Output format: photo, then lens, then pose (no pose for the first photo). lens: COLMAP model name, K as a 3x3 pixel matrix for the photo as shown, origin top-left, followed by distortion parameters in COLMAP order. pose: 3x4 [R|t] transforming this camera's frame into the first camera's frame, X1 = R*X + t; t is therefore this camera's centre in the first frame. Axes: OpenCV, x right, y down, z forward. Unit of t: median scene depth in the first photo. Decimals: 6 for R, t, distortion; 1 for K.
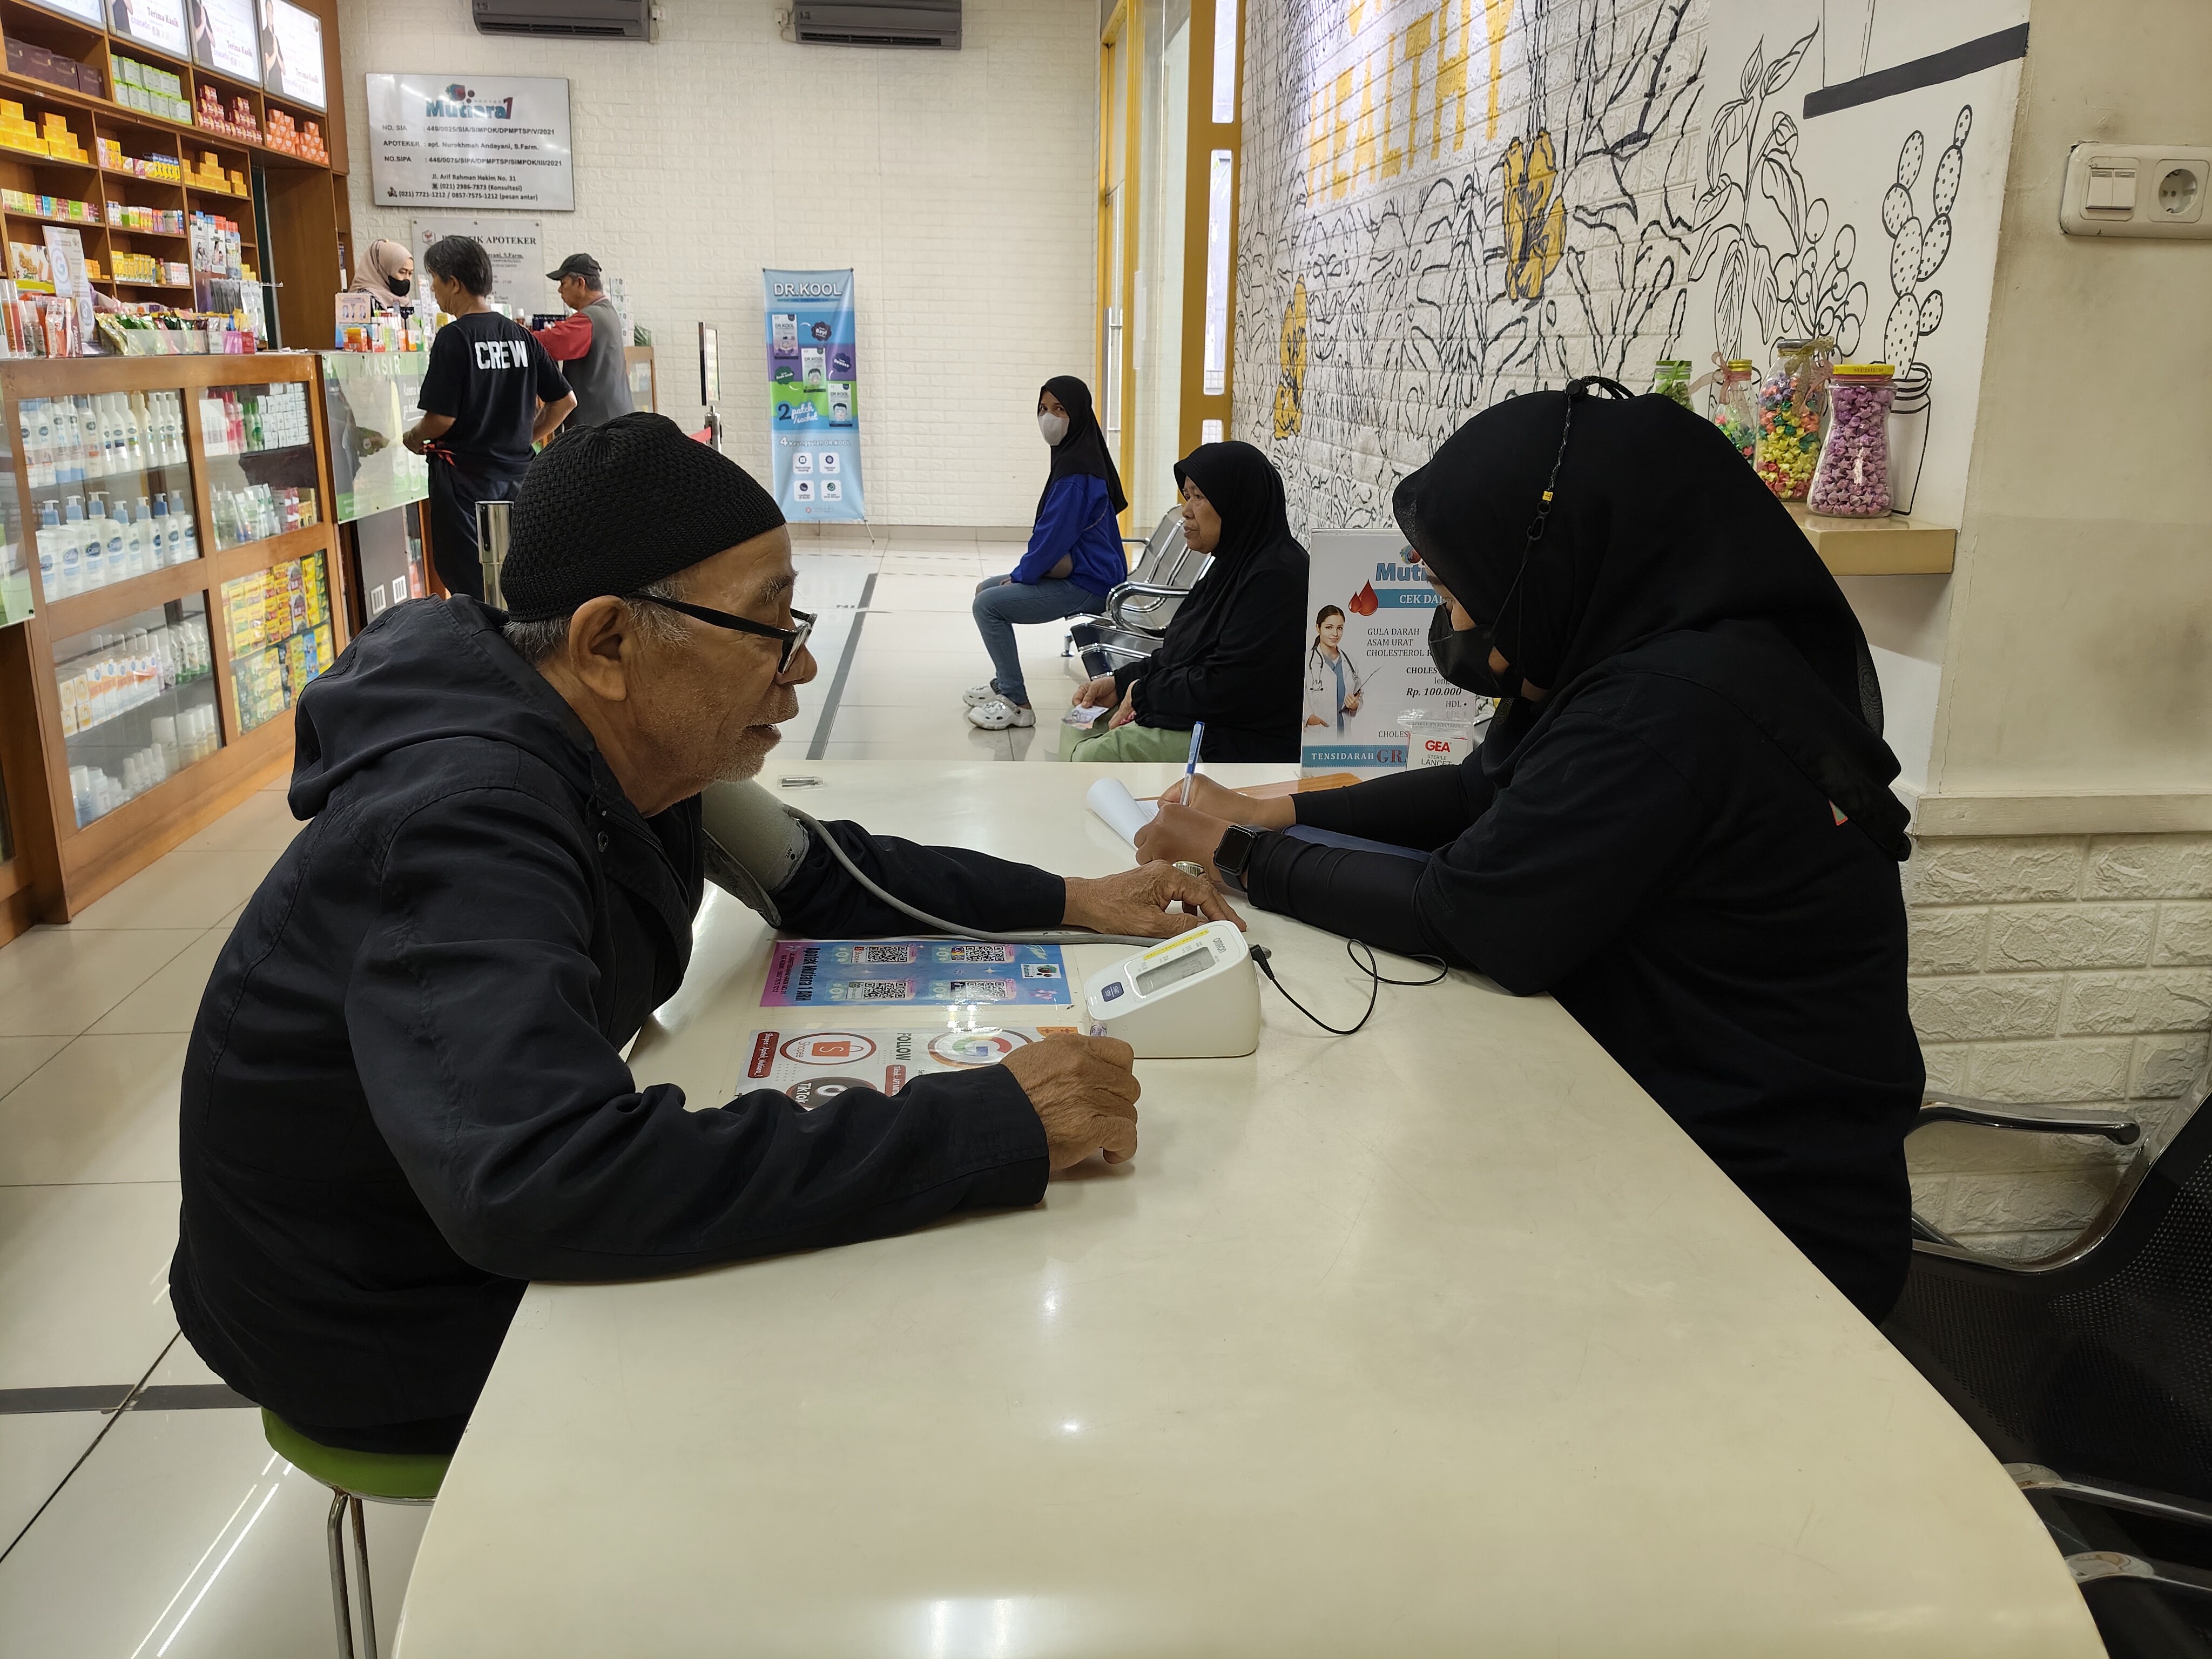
lens RADIAL K [[1713.9, 0, 1106.0], [0, 1713.9, 829.5], [0, 0, 1]] dist [-0.014015, -0.003242]
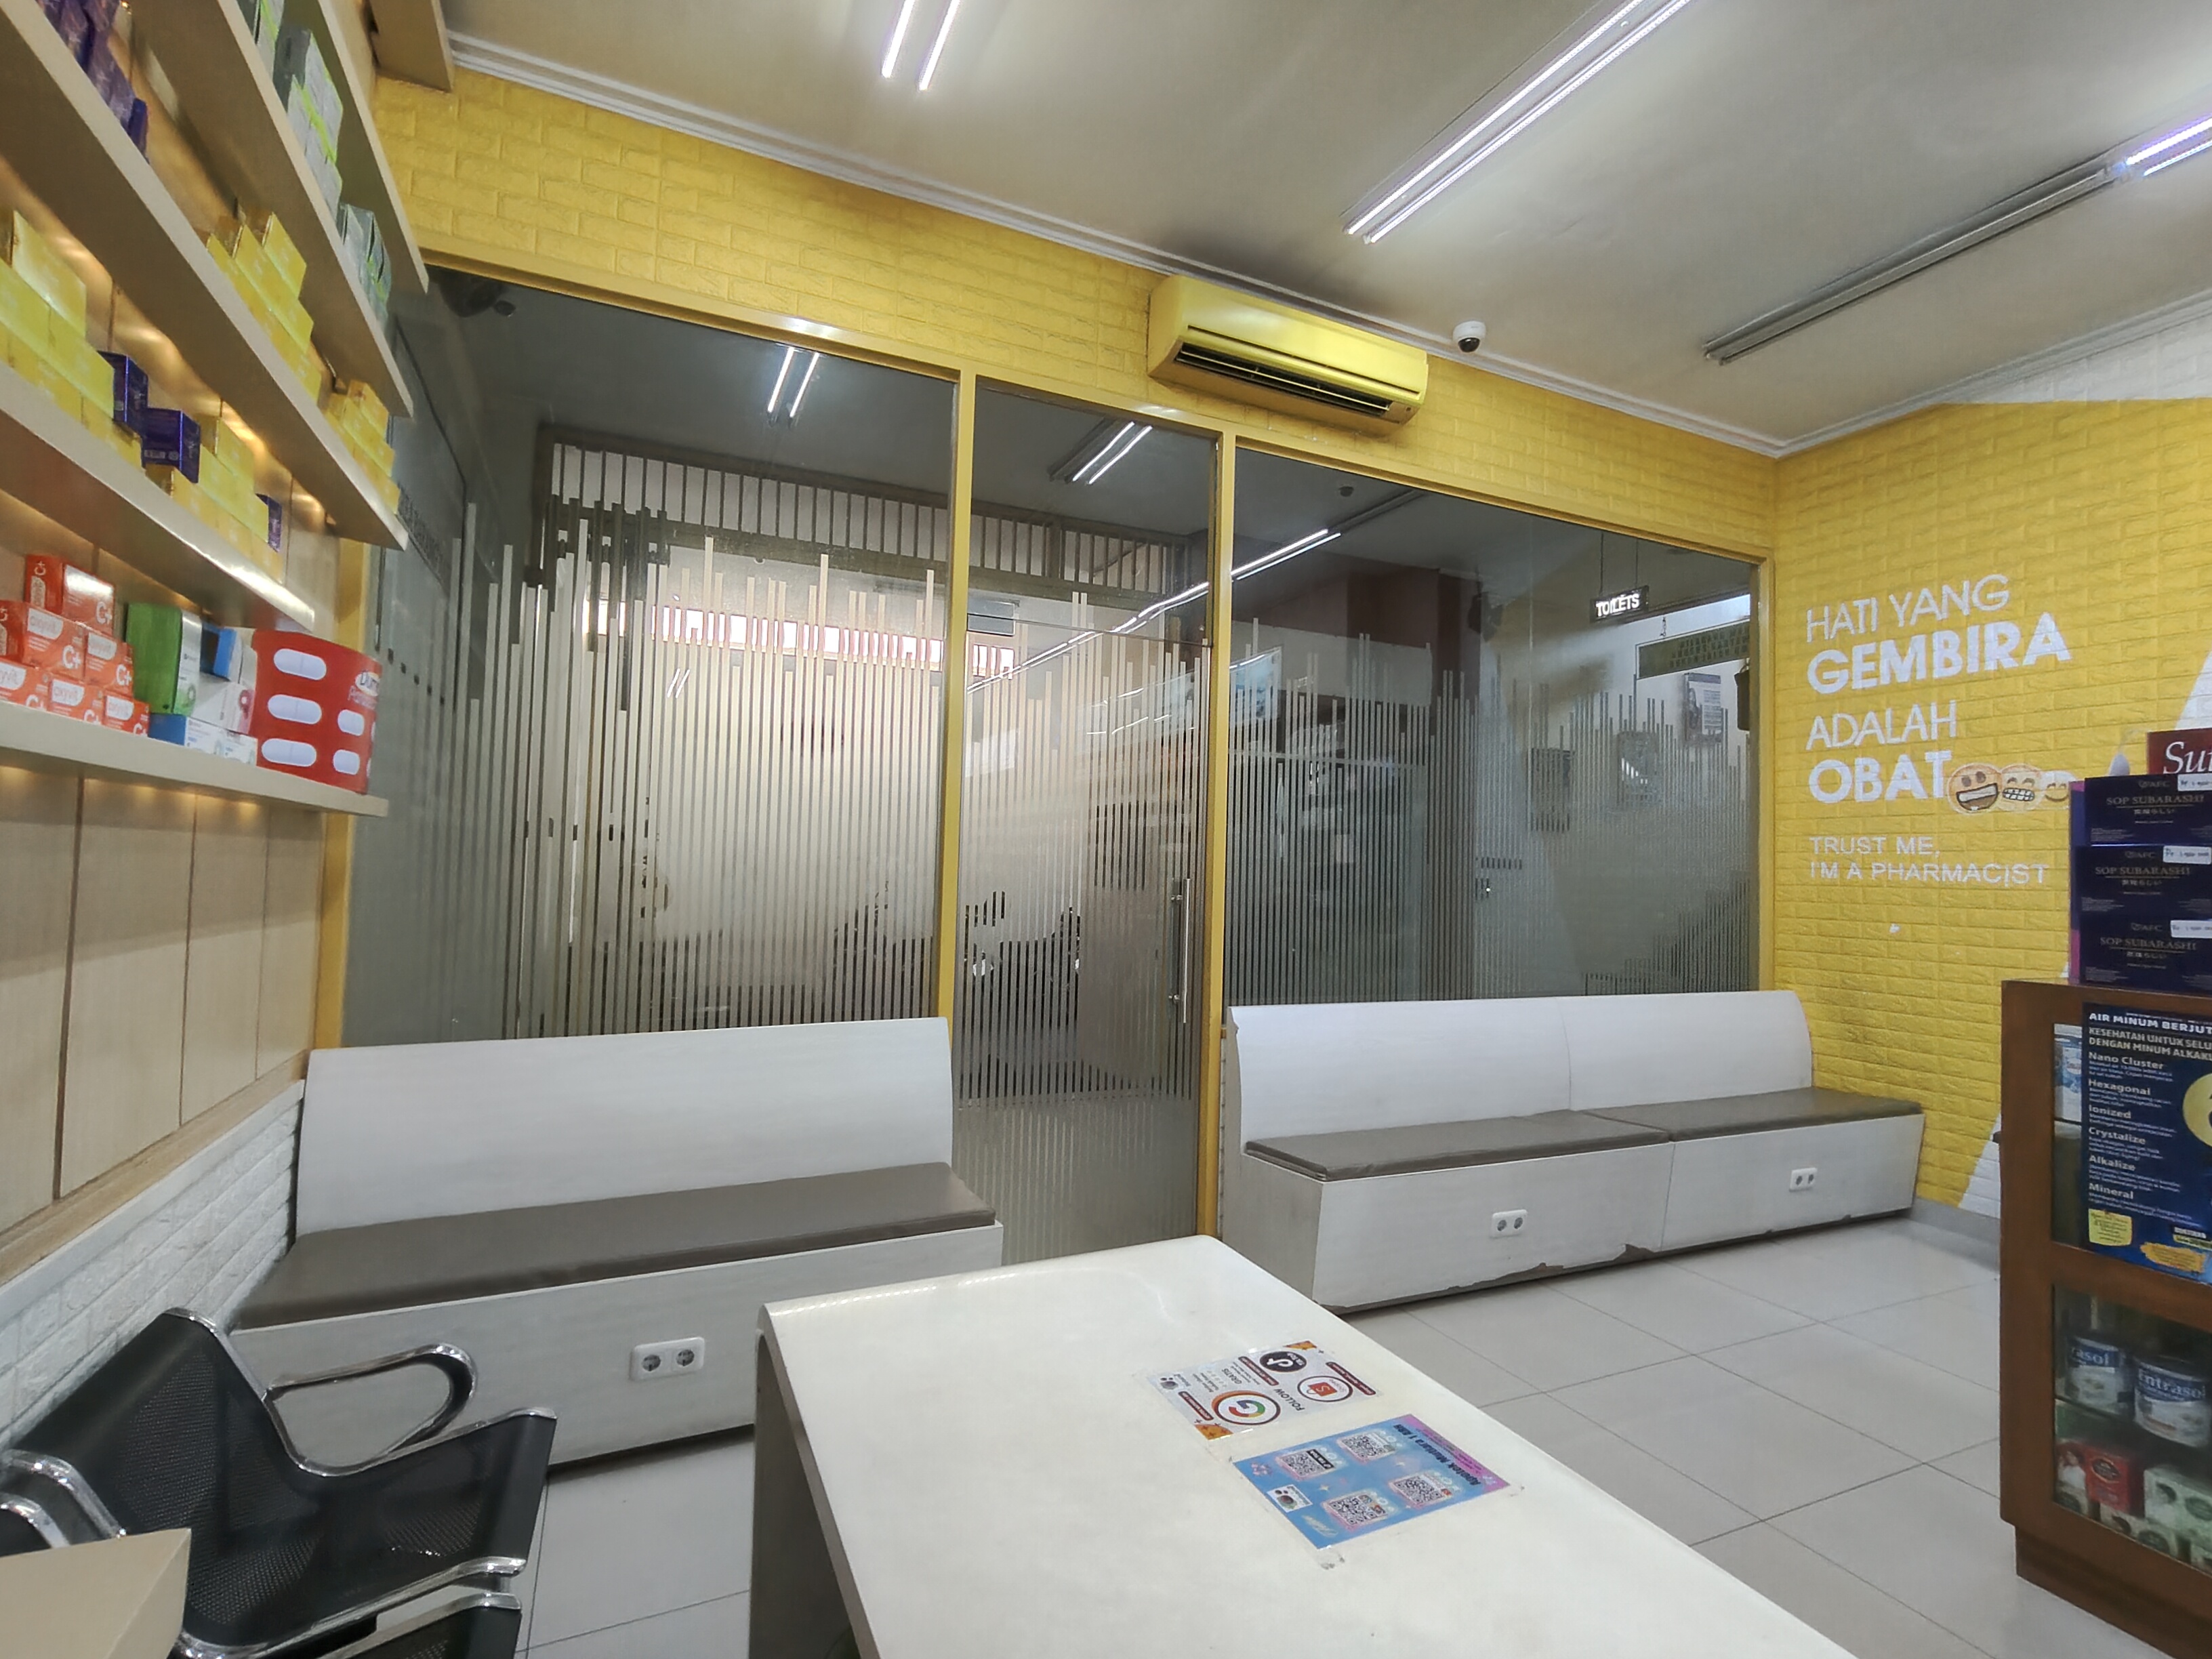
lens RADIAL K [[1041.9, 0, 1106.0], [0, 1041.9, 829.5], [0, 0, 1]] dist [-0.001294, -0.000287]
pose [[-0.941396, -0.055469, -0.332711, 0.286280], [-0.132666, 0.967776, 0.214030, -0.414379], [0.310118, 0.245627, -0.918420, 1.220842]]
